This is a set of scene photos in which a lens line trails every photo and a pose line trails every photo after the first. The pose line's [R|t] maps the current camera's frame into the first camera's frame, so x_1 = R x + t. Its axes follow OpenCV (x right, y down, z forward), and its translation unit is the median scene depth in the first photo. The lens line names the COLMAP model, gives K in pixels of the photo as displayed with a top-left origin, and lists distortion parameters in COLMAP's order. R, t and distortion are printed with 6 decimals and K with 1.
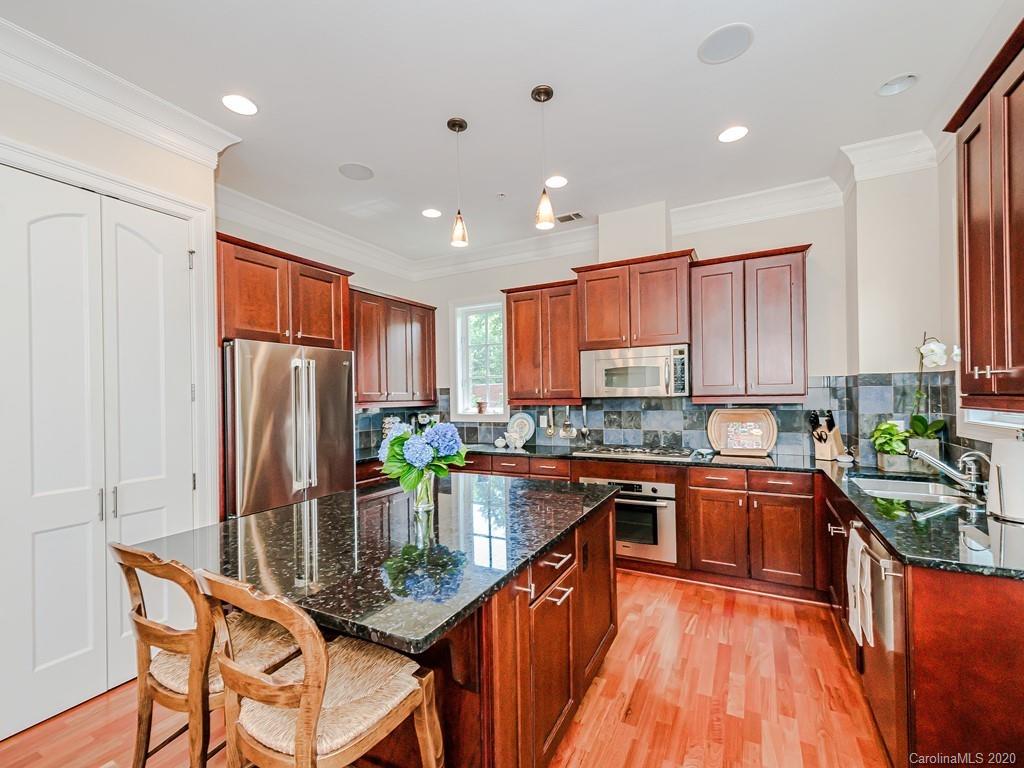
lens RADIAL K [[446.5, 0, 513.1], [0, 446.5, 394.7], [0, 0, 1]] dist [0.010247, -0.000554]
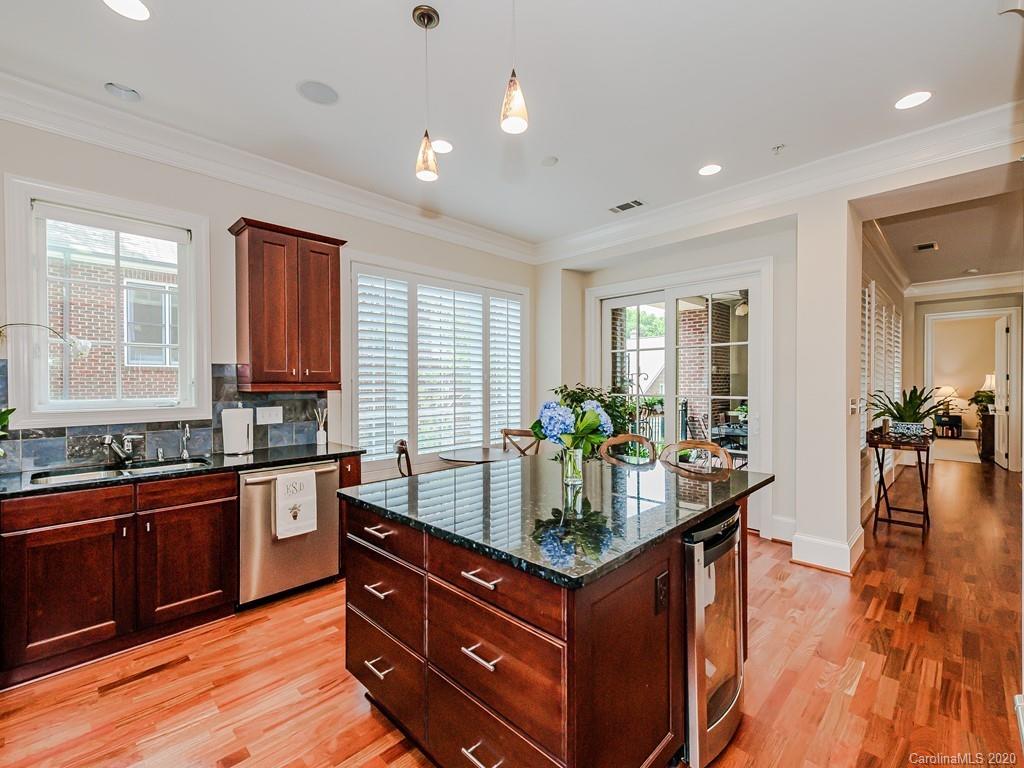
lens RADIAL K [[451.0, 0, 515.2], [0, 451.0, 393.9], [0, 0, 1]] dist [0.011828, -0.004857]
pose [[-0.959192, 0.014495, 0.282383, -0.207994], [0.020184, 0.999648, 0.017246, 0.013936], [-0.282034, 0.022242, -0.959147, 1.159400]]
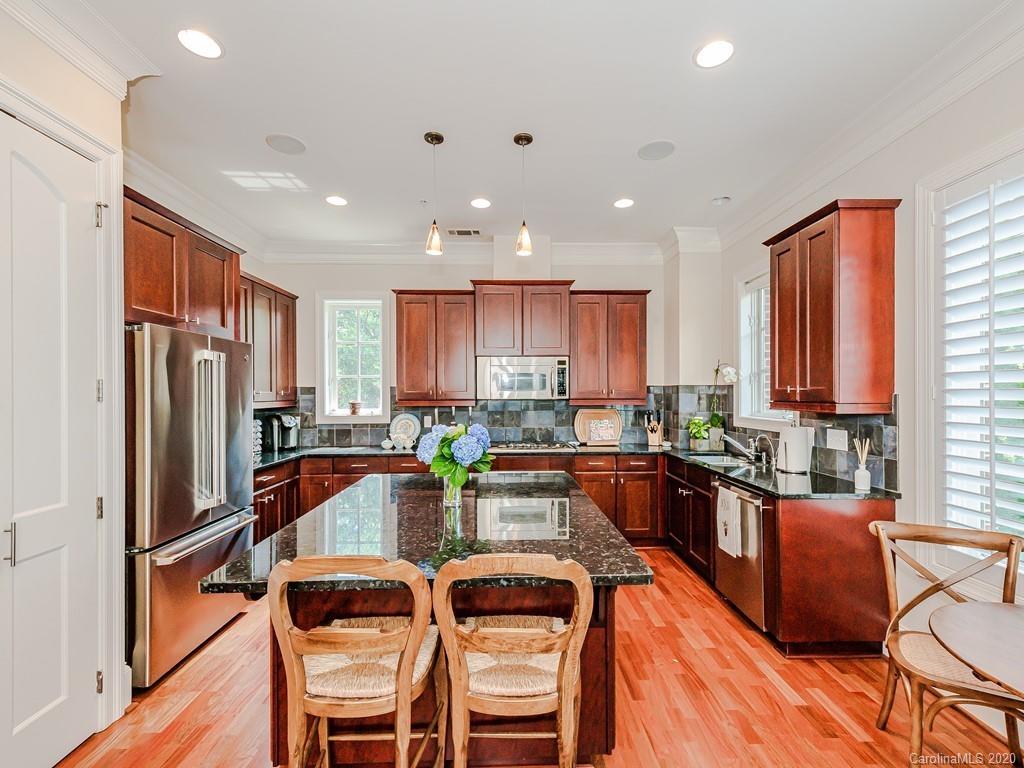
lens RADIAL K [[451.0, 0, 515.2], [0, 451.0, 393.9], [0, 0, 1]] dist [0.011828, -0.004857]
pose [[0.870397, 0.013179, 0.492175, -0.337809], [-0.013276, 0.999906, -0.003296, -0.004653], [-0.492172, -0.003666, 0.870490, -0.008051]]
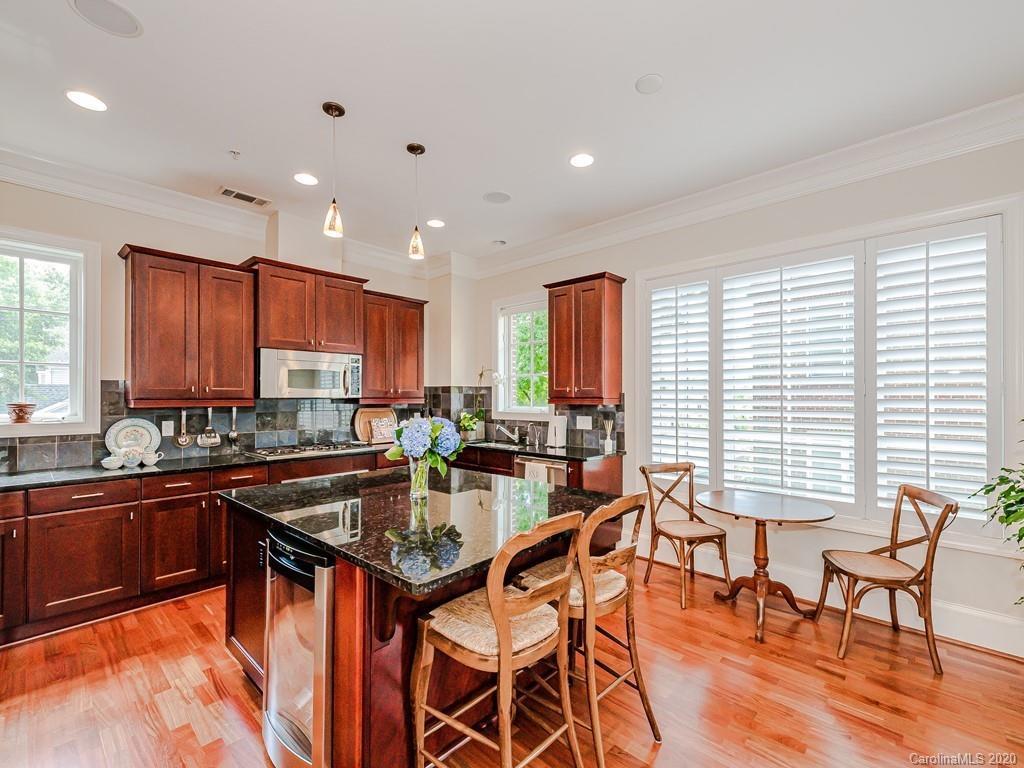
lens RADIAL K [[451.0, 0, 515.2], [0, 451.0, 393.9], [0, 0, 1]] dist [0.011828, -0.004857]
pose [[0.250059, 0.022385, 0.967972, -0.679911], [-0.007995, 0.999746, -0.021055, 0.014574], [-0.968198, -0.002474, 0.250174, 0.276219]]
